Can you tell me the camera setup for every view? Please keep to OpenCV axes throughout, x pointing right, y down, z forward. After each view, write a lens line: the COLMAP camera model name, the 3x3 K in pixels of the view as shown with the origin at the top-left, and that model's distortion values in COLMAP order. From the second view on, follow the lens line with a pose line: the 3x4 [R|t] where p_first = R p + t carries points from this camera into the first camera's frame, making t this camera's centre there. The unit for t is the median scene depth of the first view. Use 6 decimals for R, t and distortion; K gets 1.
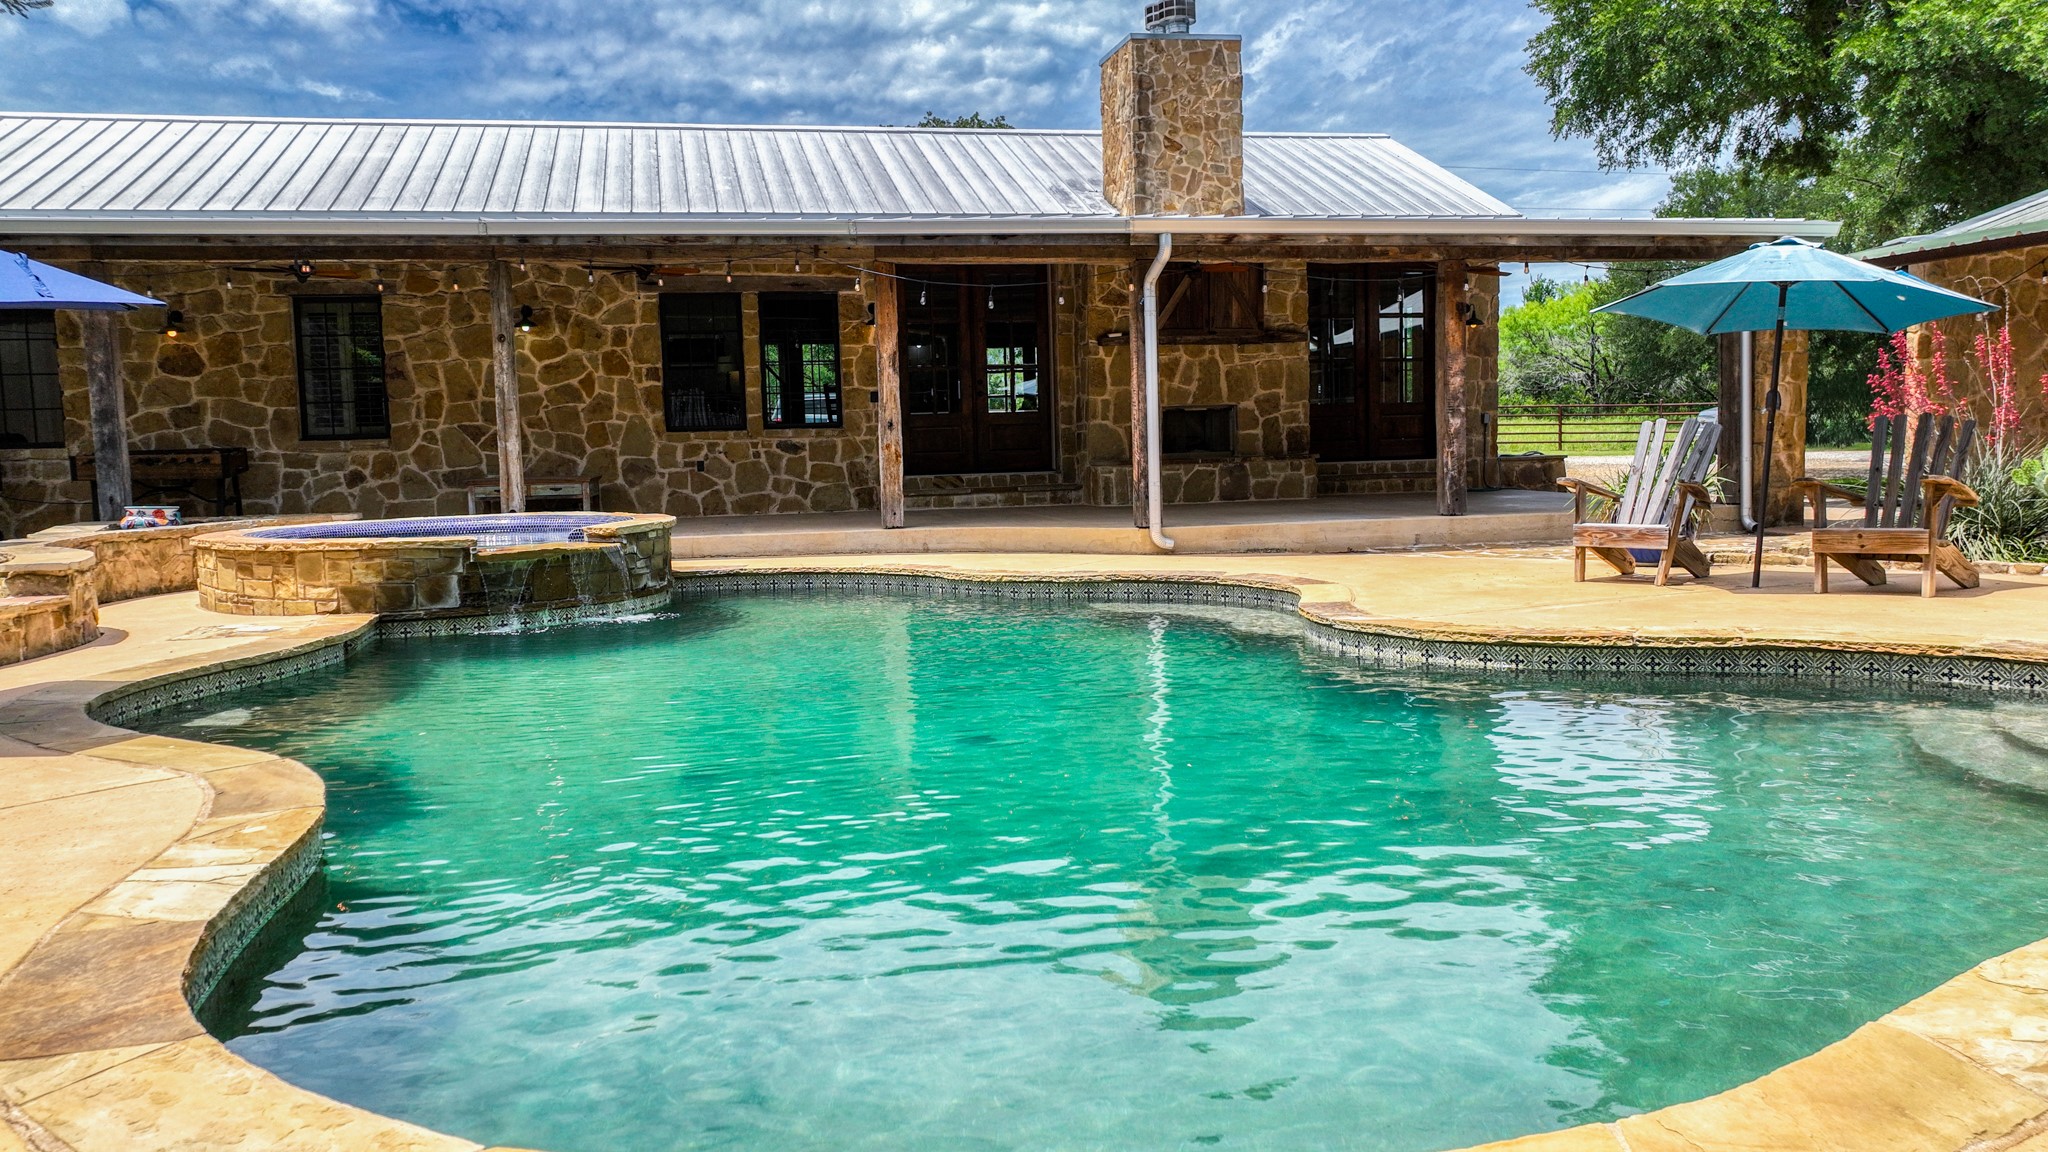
lens RADIAL K [[1412.8, 0, 1020.8], [0, 1412.8, 571.8], [0, 0, 1]] dist [-0.004744, 0.002202]
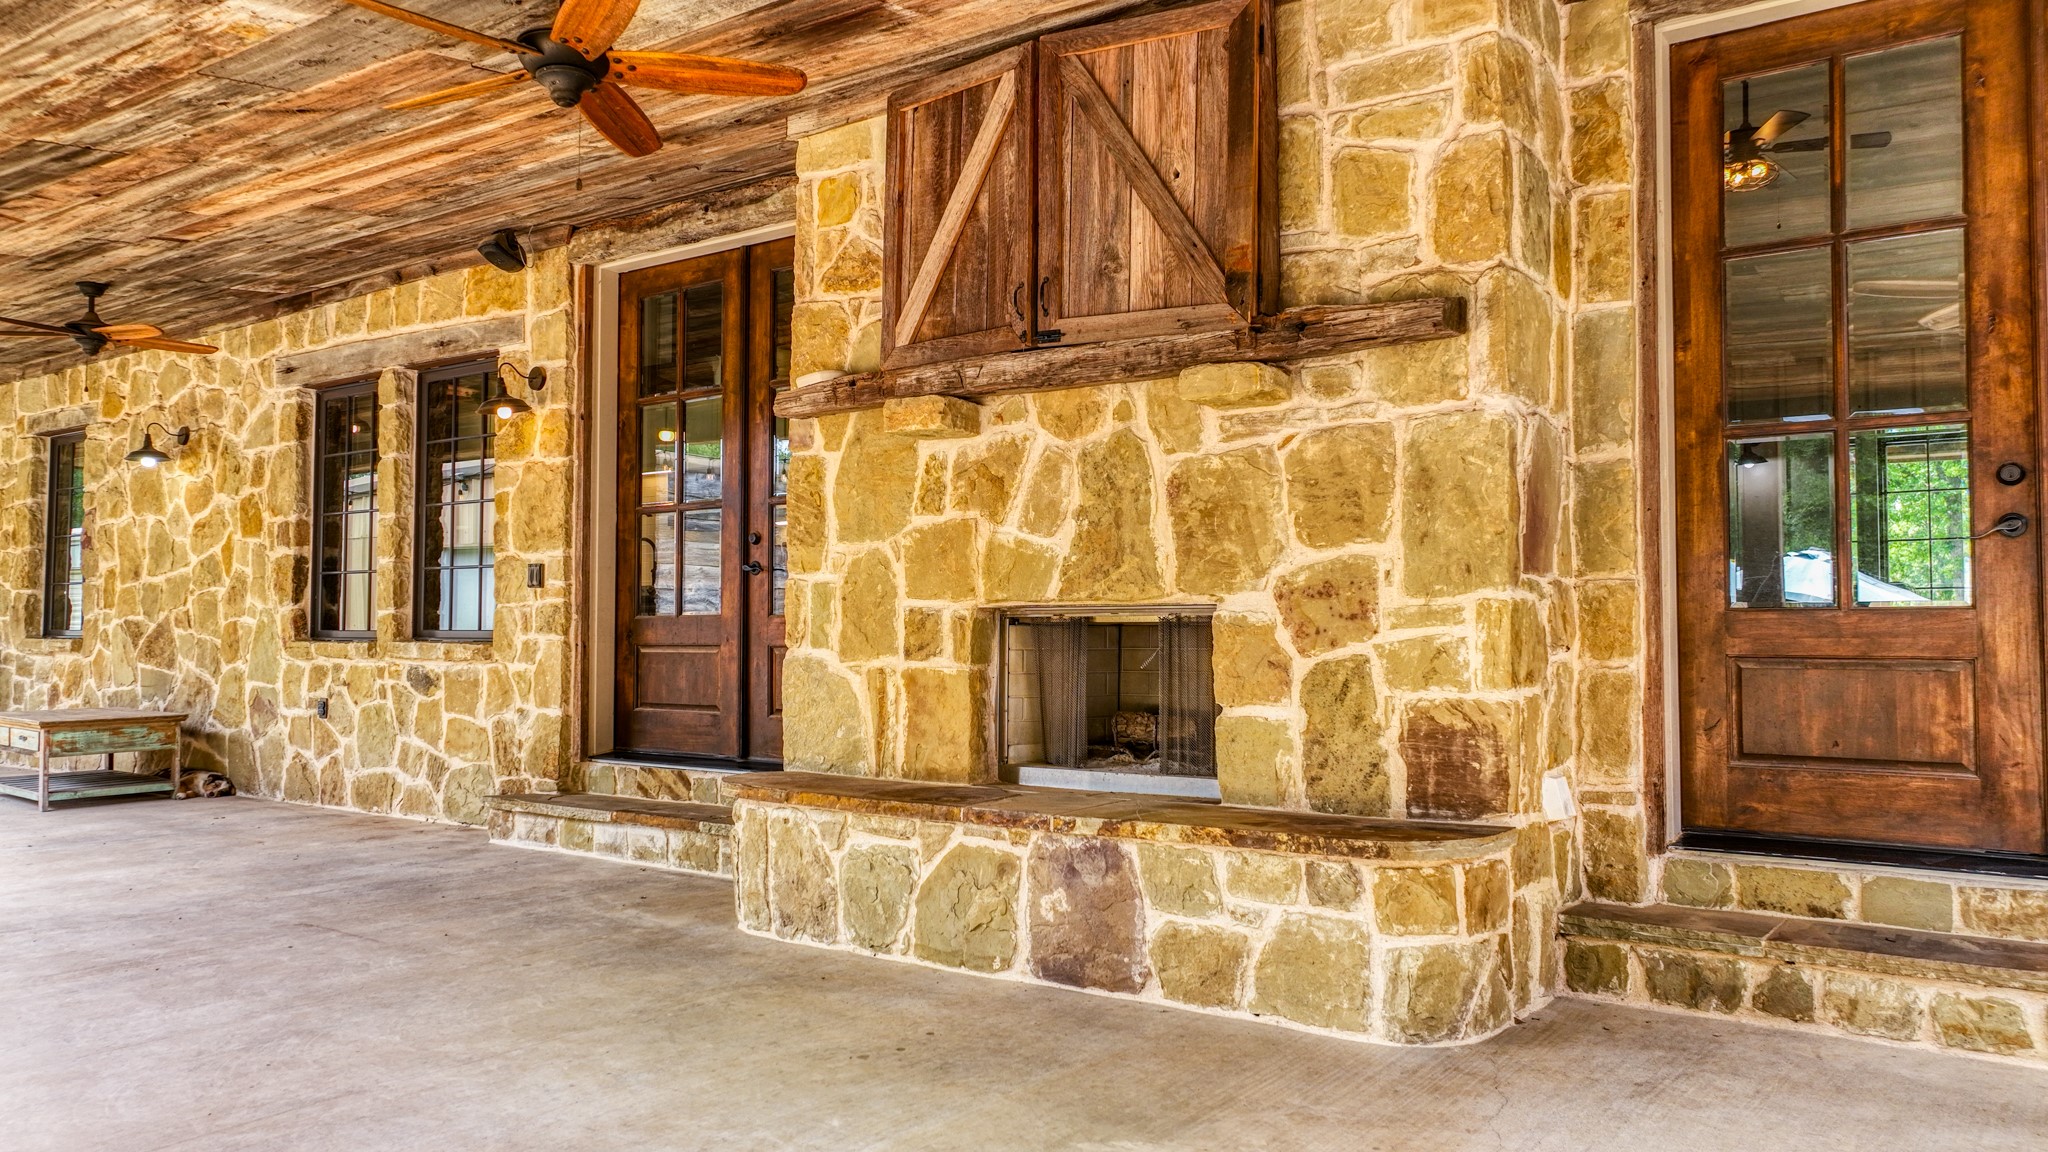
lens RADIAL K [[1412.8, 0, 1024.5], [0, 1412.8, 577.6], [0, 0, 1]] dist [-0.004744, 0.002202]
pose [[0.692624, -0.000047, -0.721298, 0.321041], [-0.091522, 0.991912, -0.087948, -0.098686], [0.715469, 0.126930, 0.687018, 0.808405]]
